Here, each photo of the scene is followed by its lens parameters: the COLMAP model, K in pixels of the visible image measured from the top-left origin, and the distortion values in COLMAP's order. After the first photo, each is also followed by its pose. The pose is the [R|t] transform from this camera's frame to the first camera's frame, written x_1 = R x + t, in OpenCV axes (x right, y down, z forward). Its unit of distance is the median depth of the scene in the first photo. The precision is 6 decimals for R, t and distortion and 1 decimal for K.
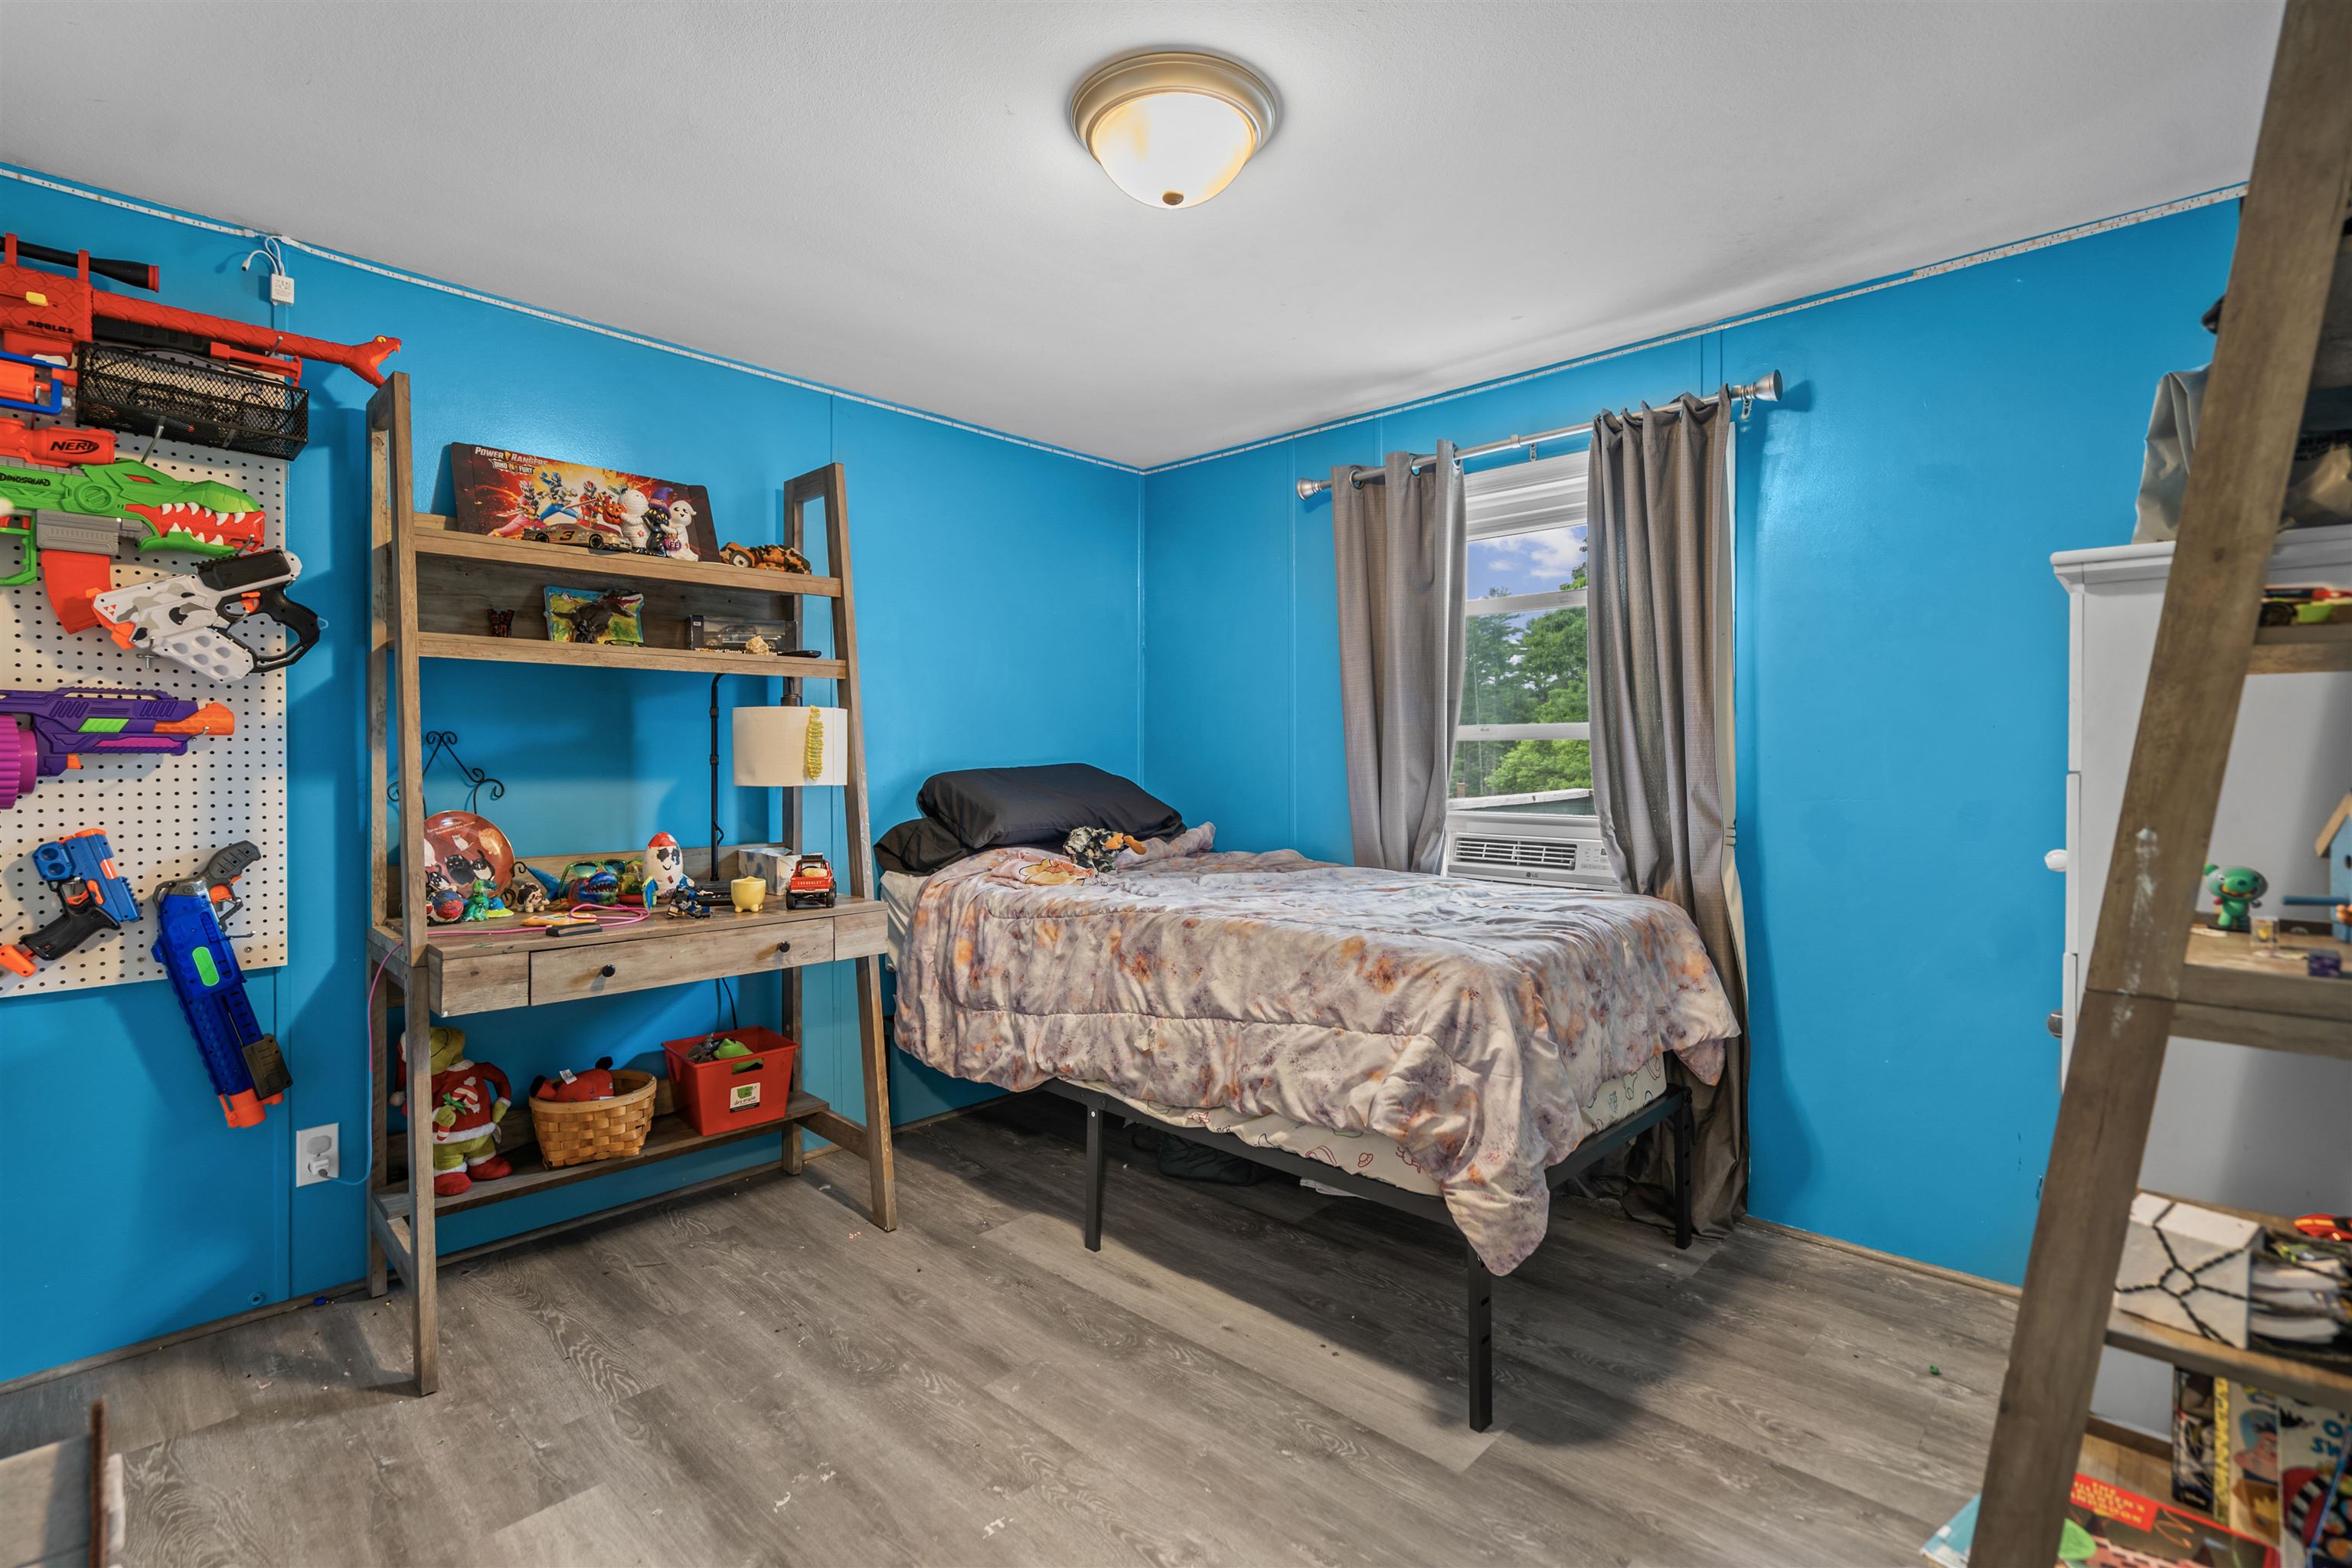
lens RADIAL K [[1076.4, 0, 1164.6], [0, 1076.4, 771.0], [0, 0, 1]] dist [-0.003810, 0.001205]
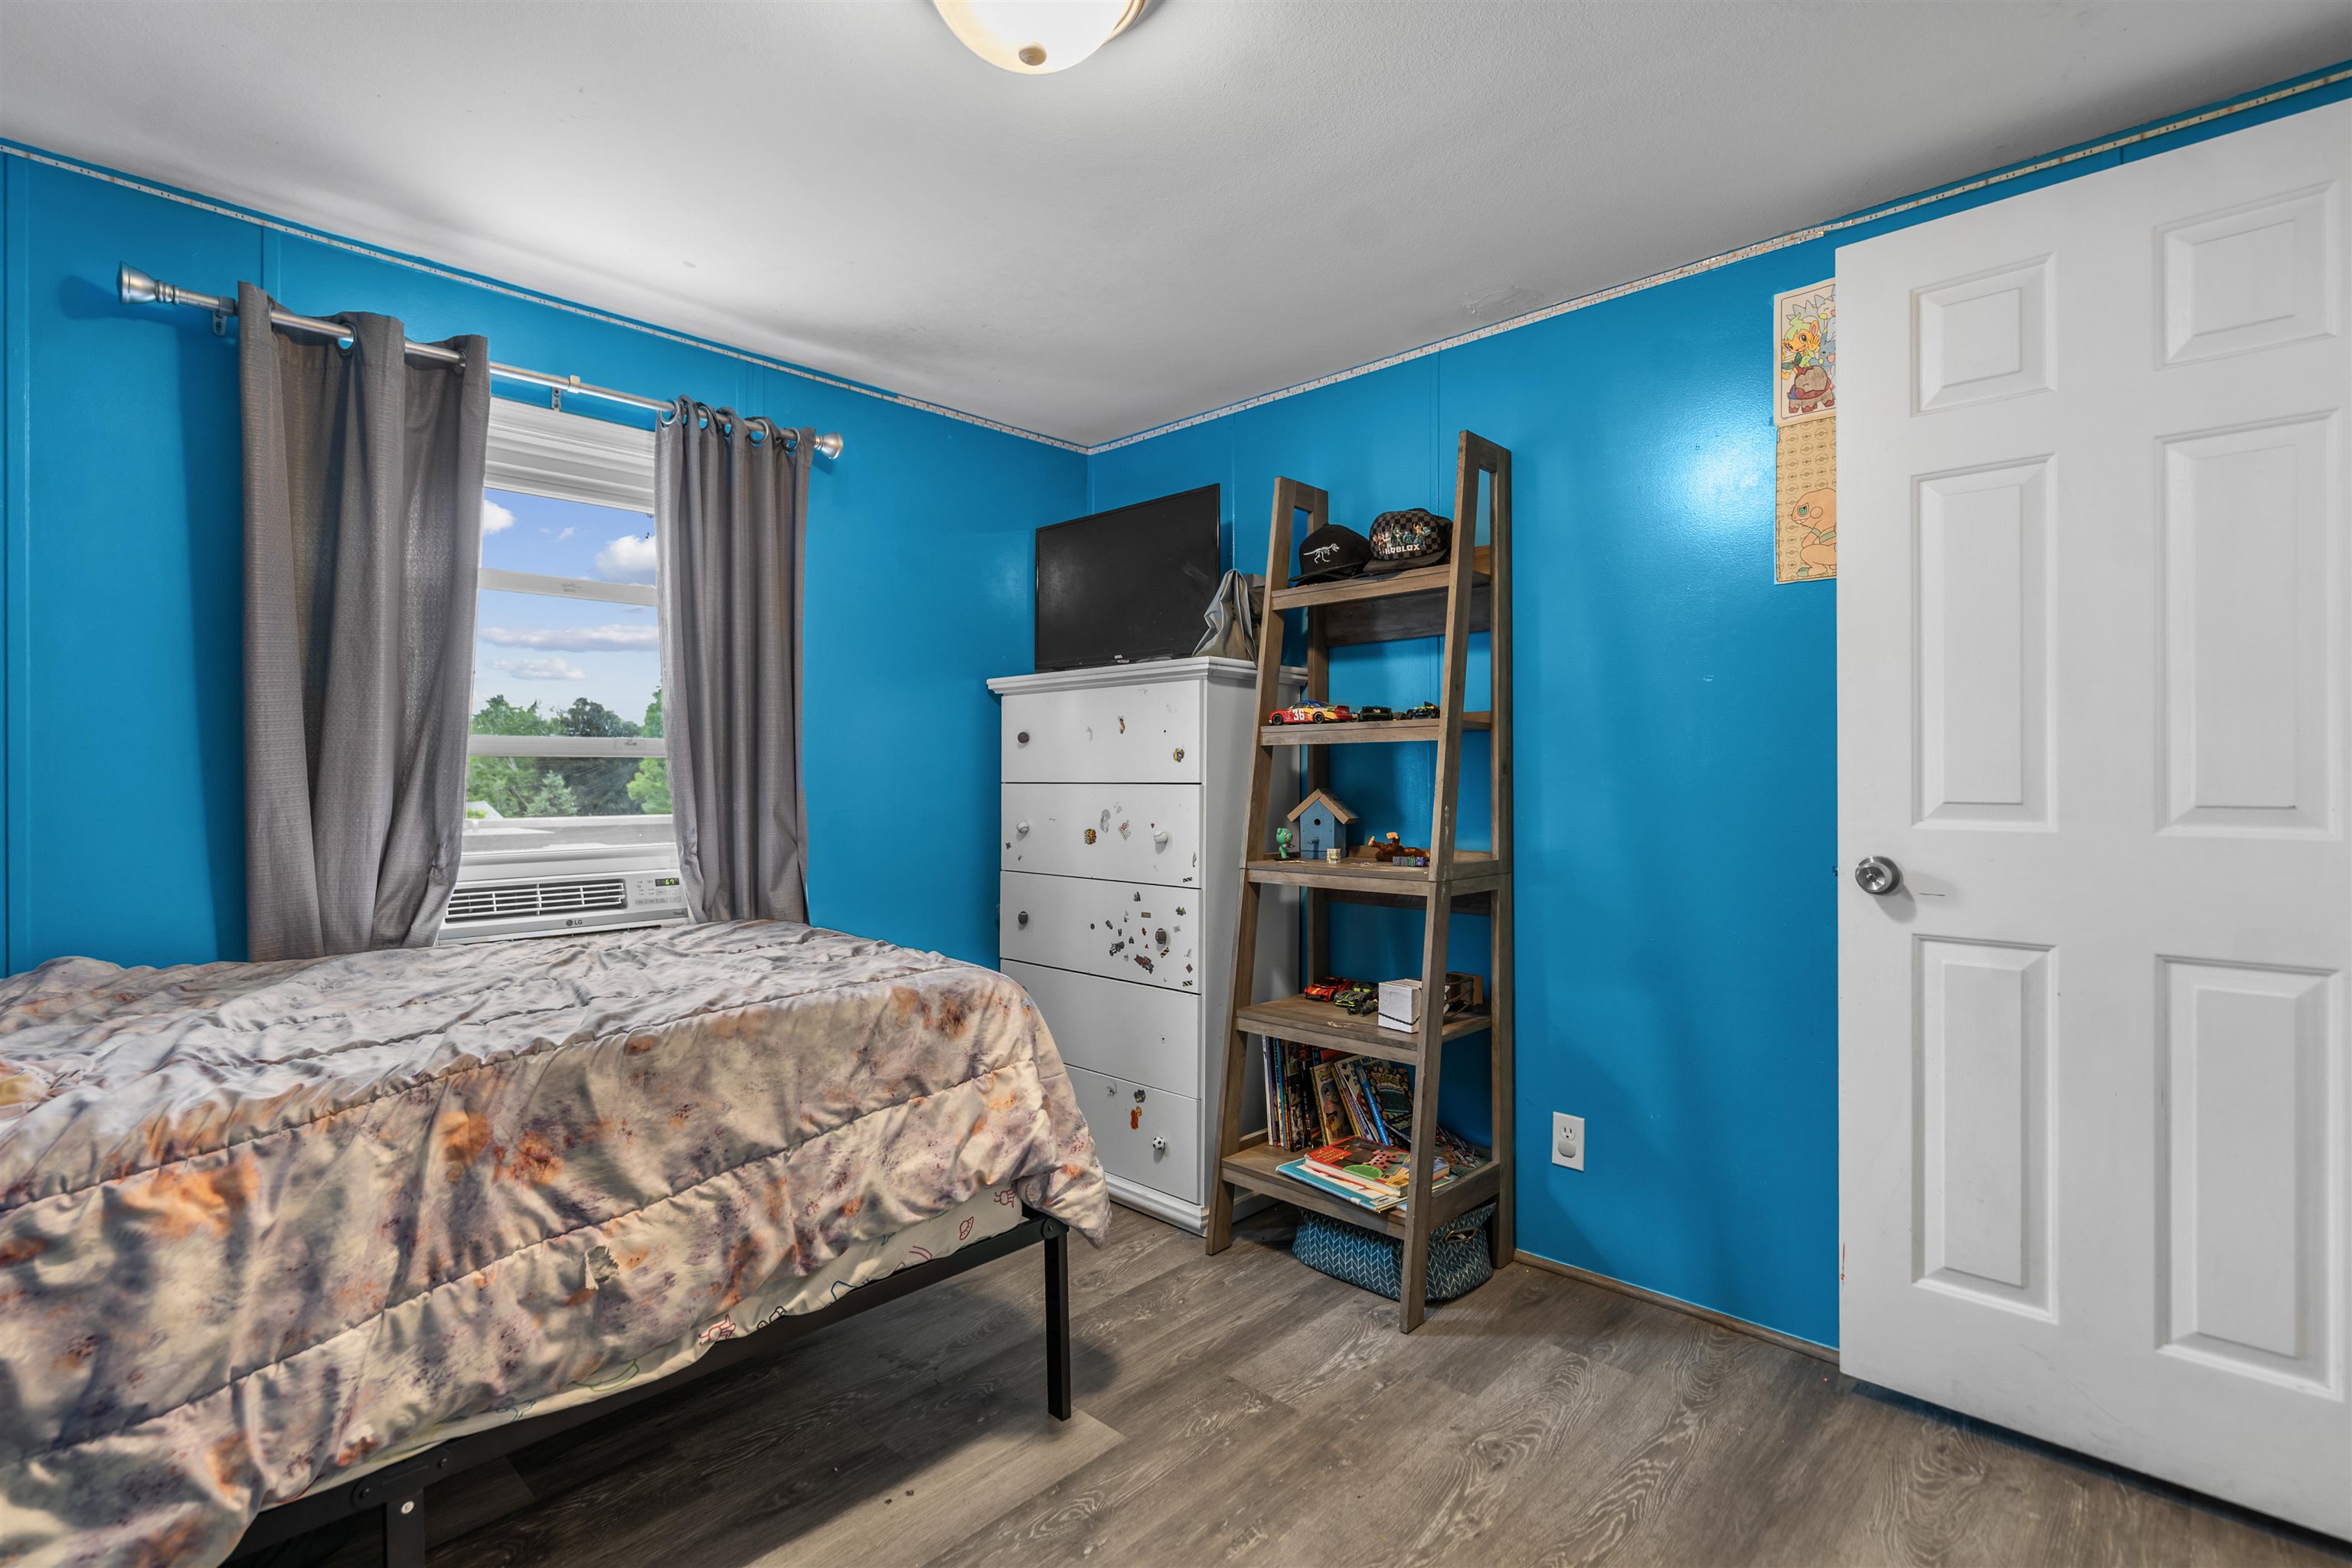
lens RADIAL K [[1076.4, 0, 1171.1], [0, 1076.4, 775.2], [0, 0, 1]] dist [-0.003810, 0.001205]
pose [[0.006632, 0.000434, 0.999978, -0.615610], [0.016456, 0.999864, -0.000543, -0.008635], [-0.999843, 0.016460, 0.006624, 0.717818]]
